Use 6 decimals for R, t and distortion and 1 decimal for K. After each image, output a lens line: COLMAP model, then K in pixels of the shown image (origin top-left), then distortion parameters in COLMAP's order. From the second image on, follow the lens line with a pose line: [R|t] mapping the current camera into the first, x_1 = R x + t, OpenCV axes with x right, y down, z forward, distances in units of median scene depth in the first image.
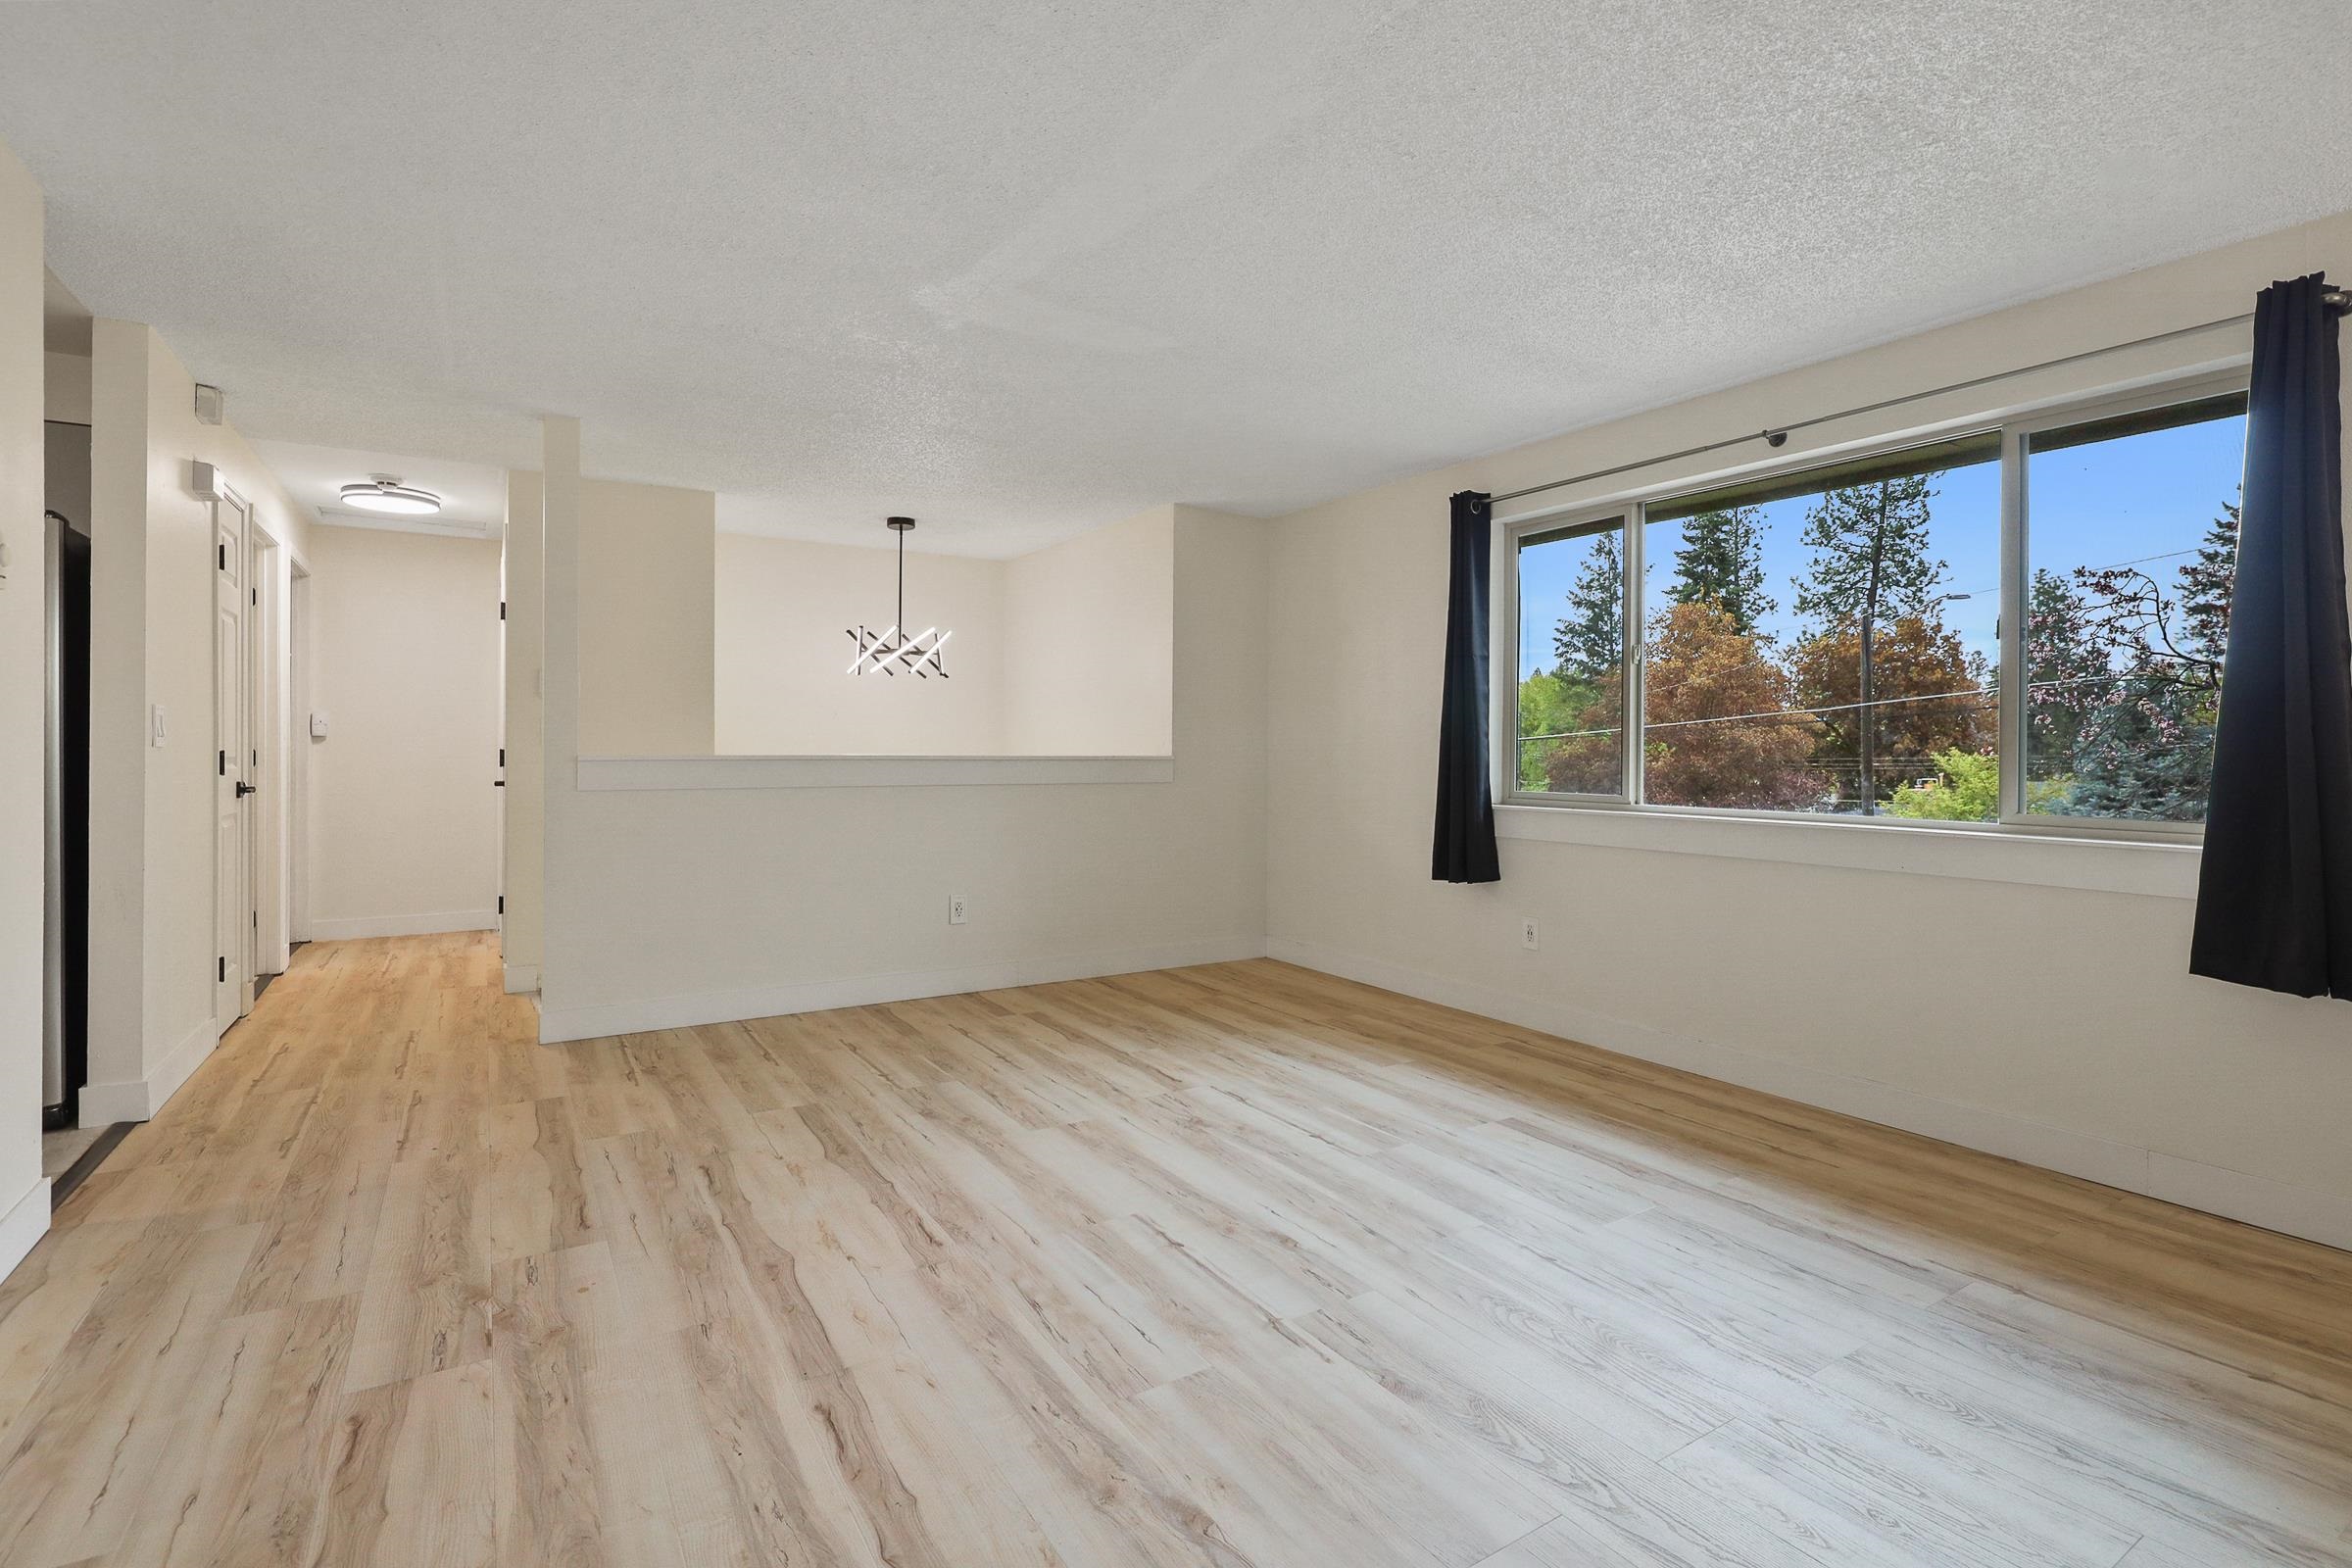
lens RADIAL K [[1100.0, 0, 1162.7], [0, 1100.0, 745.7], [0, 0, 1]] dist [-0.004202, 0.000490]
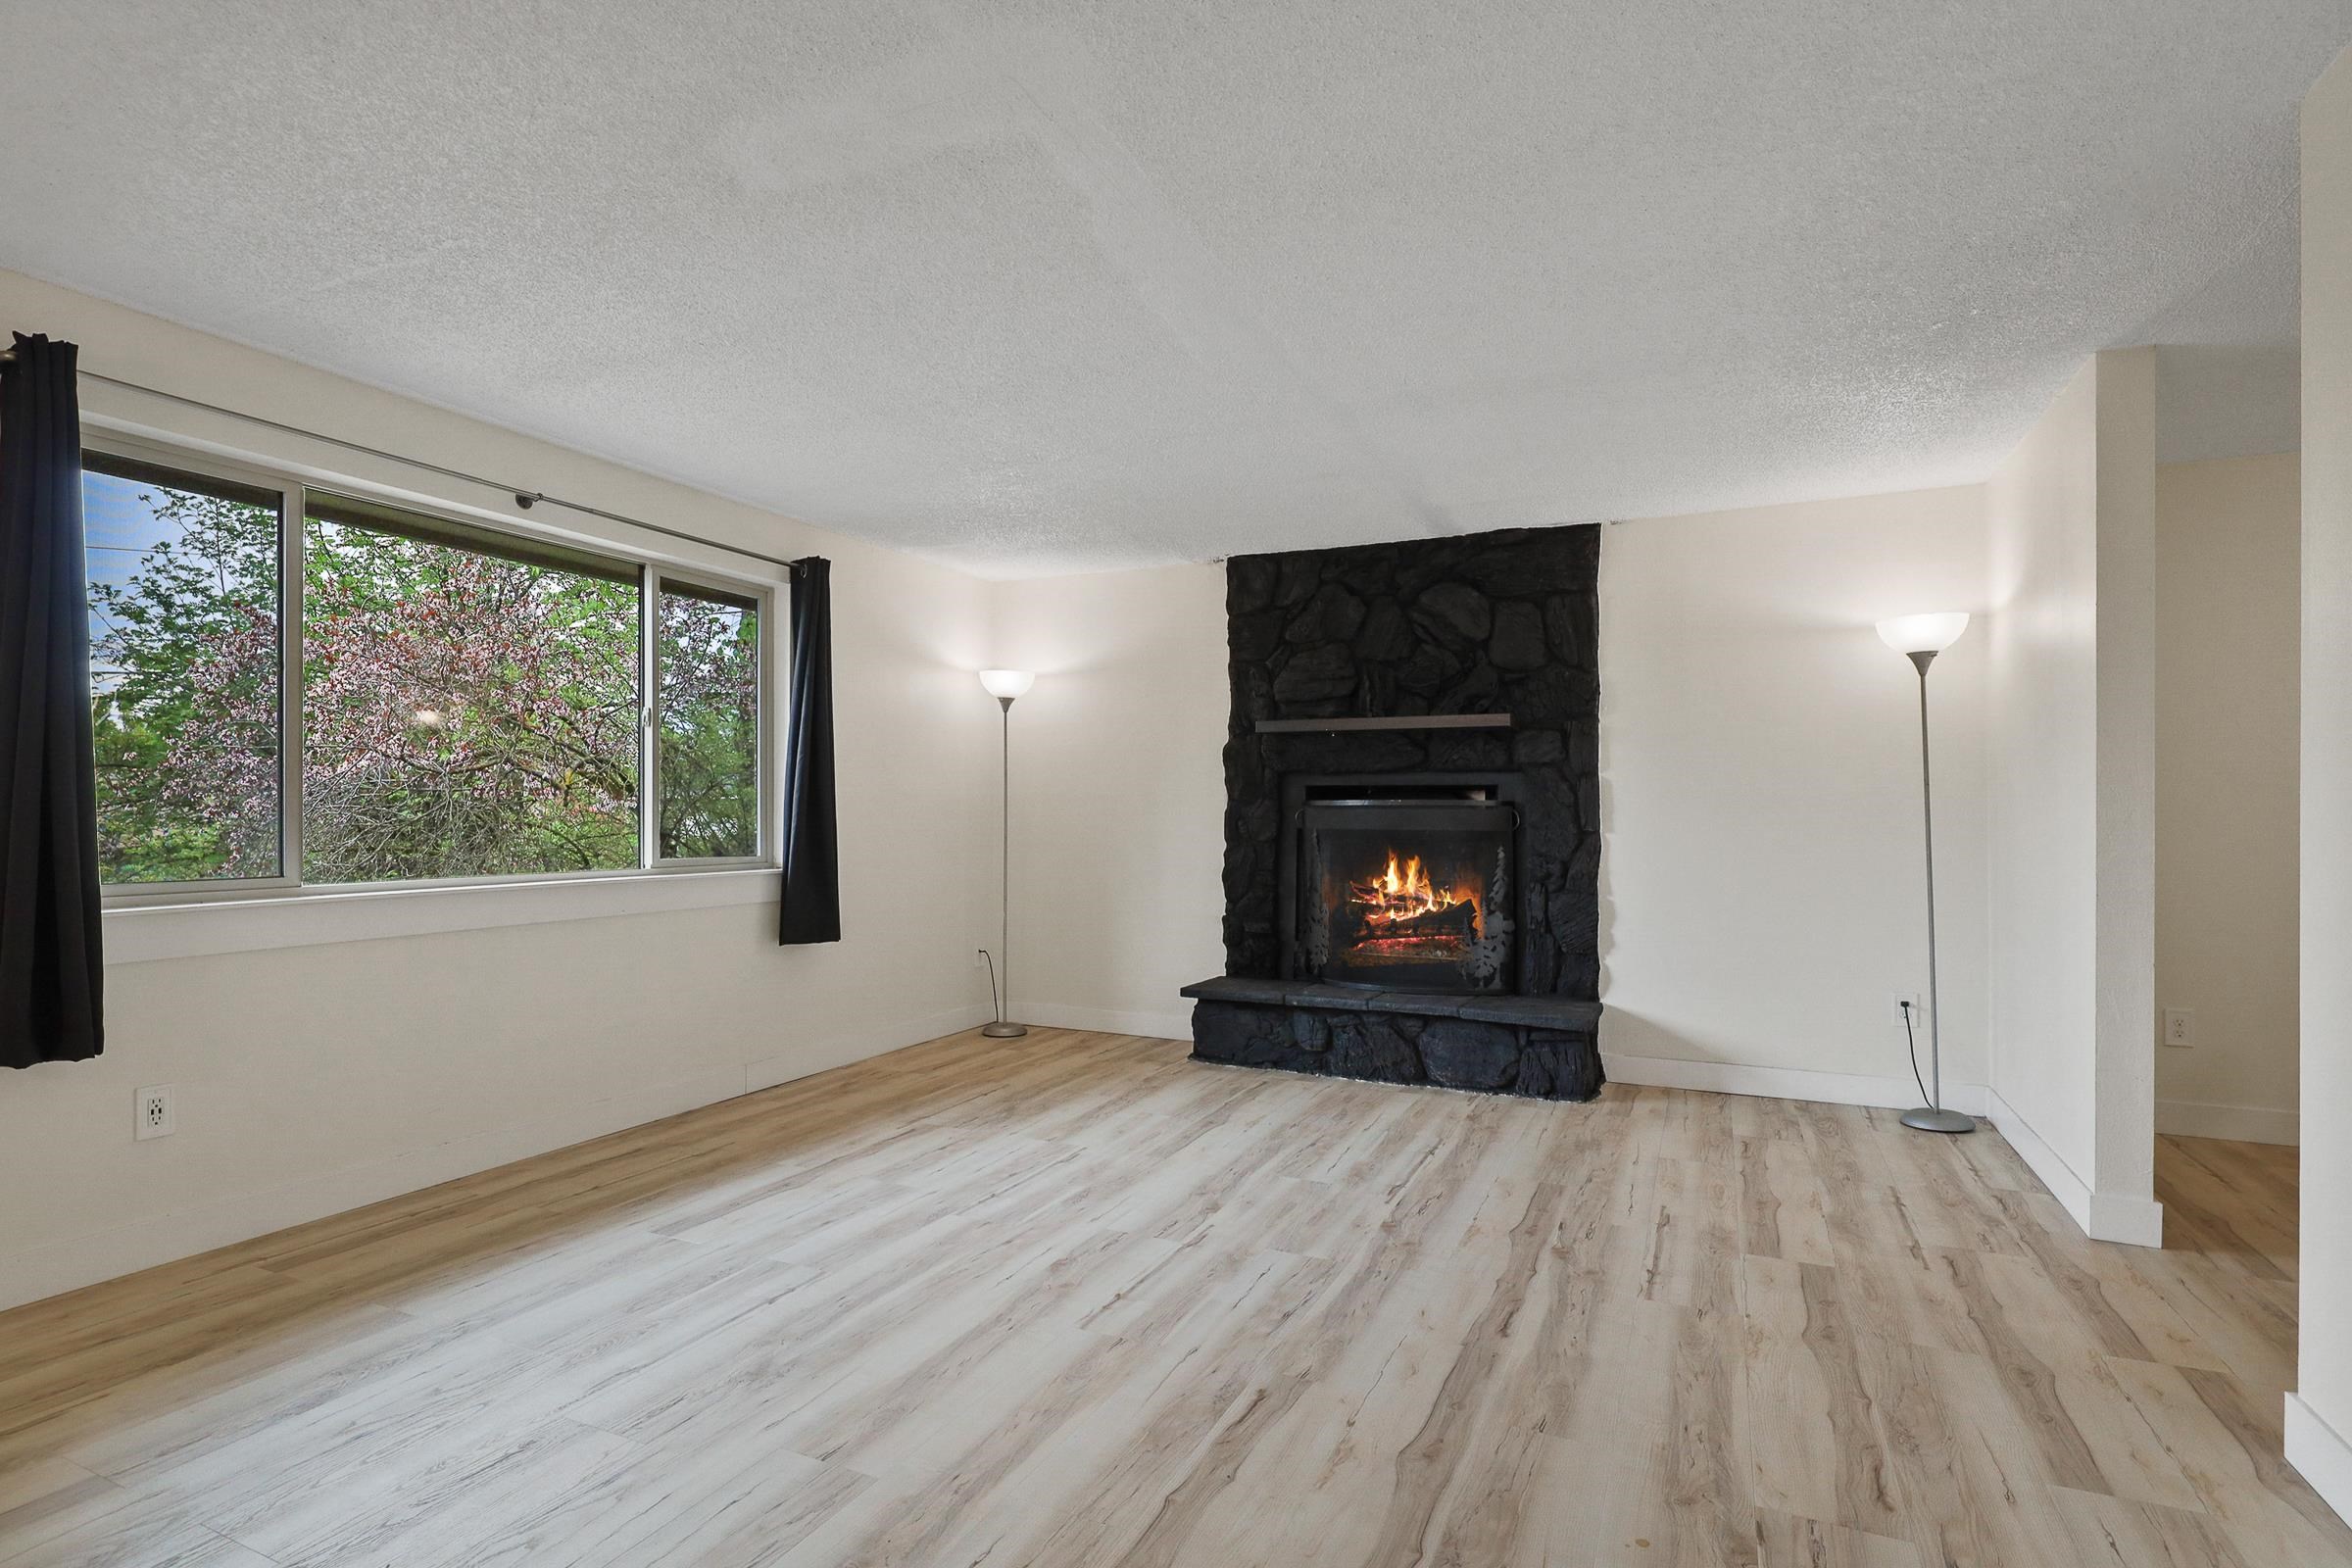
lens RADIAL K [[1138.8, 0, 1180.8], [0, 1138.8, 809.1], [0, 0, 1]] dist [-0.001033, 0.001857]
pose [[-0.547764, -0.004981, 0.836618, -0.745576], [-0.006579, 0.999977, 0.001646, -0.006175], [-0.836607, -0.004603, -0.547784, 1.256947]]
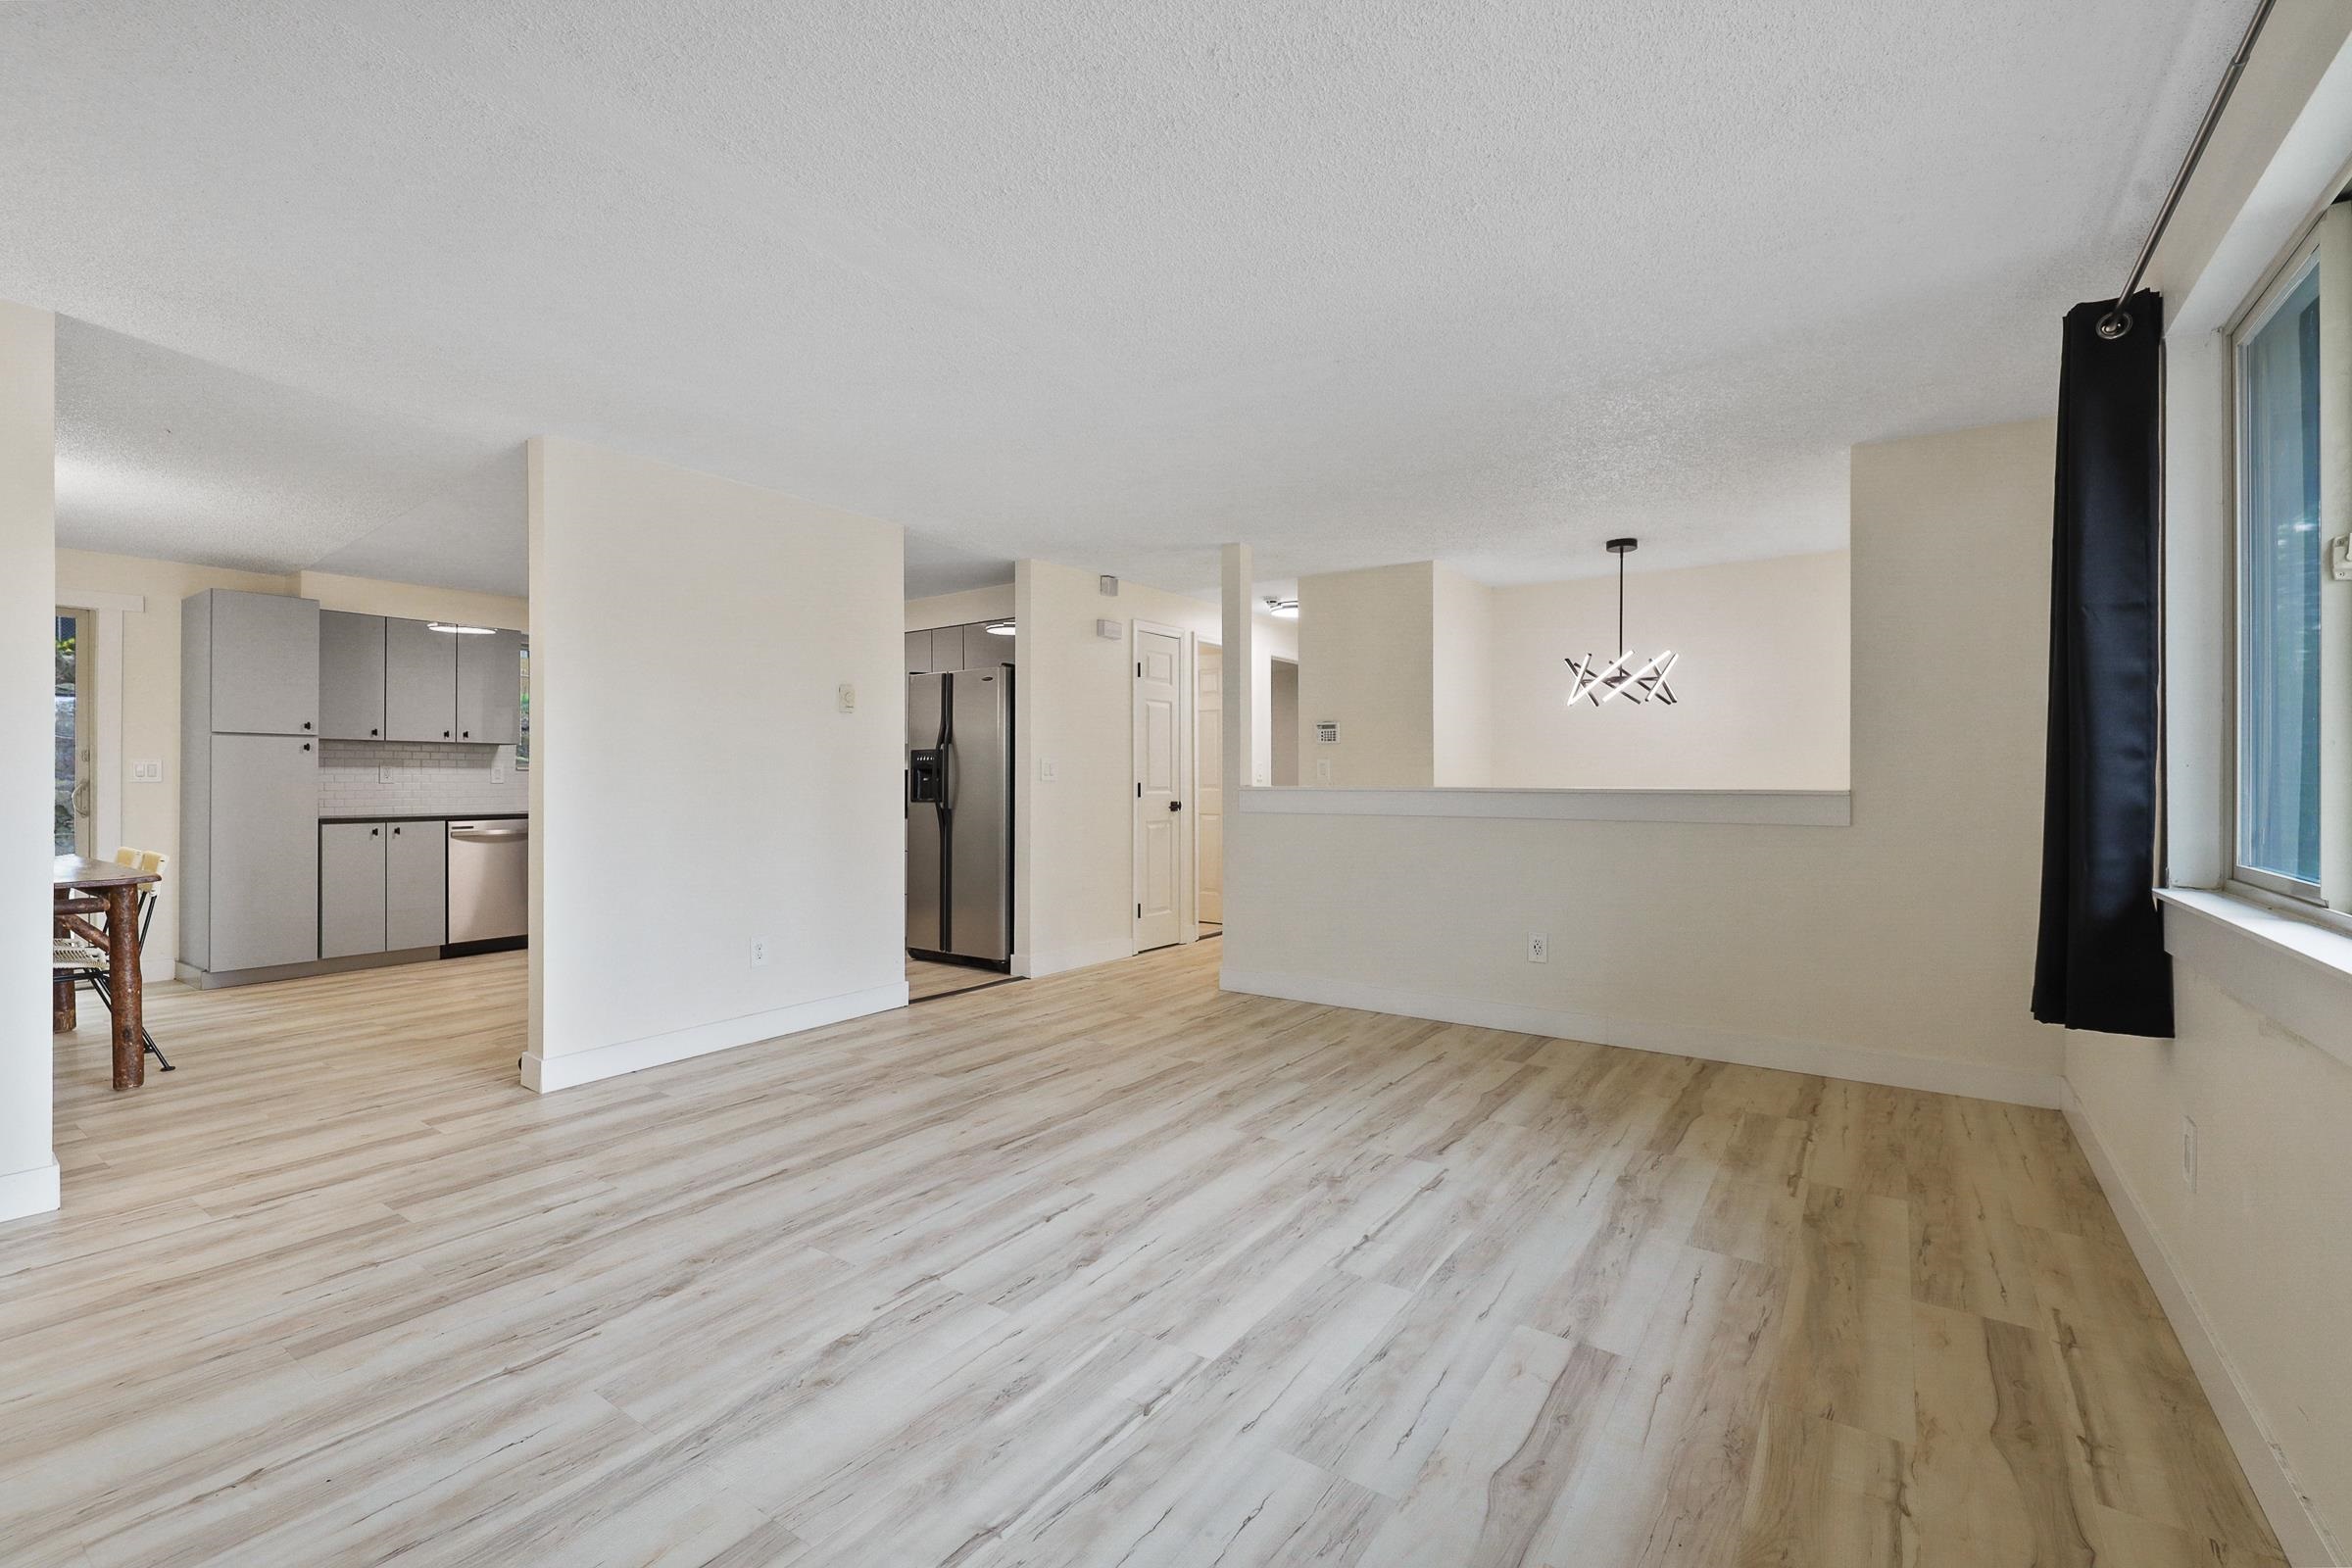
lens RADIAL K [[1021.3, 0, 1166.8], [0, 1021.3, 776.4], [0, 0, 1]] dist [-0.001466, -0.000070]
pose [[0.378182, -0.006685, -0.925707, 0.843992], [0.004082, 0.999976, -0.005553, 0.003719], [0.925722, -0.001679, 0.378200, 0.584530]]
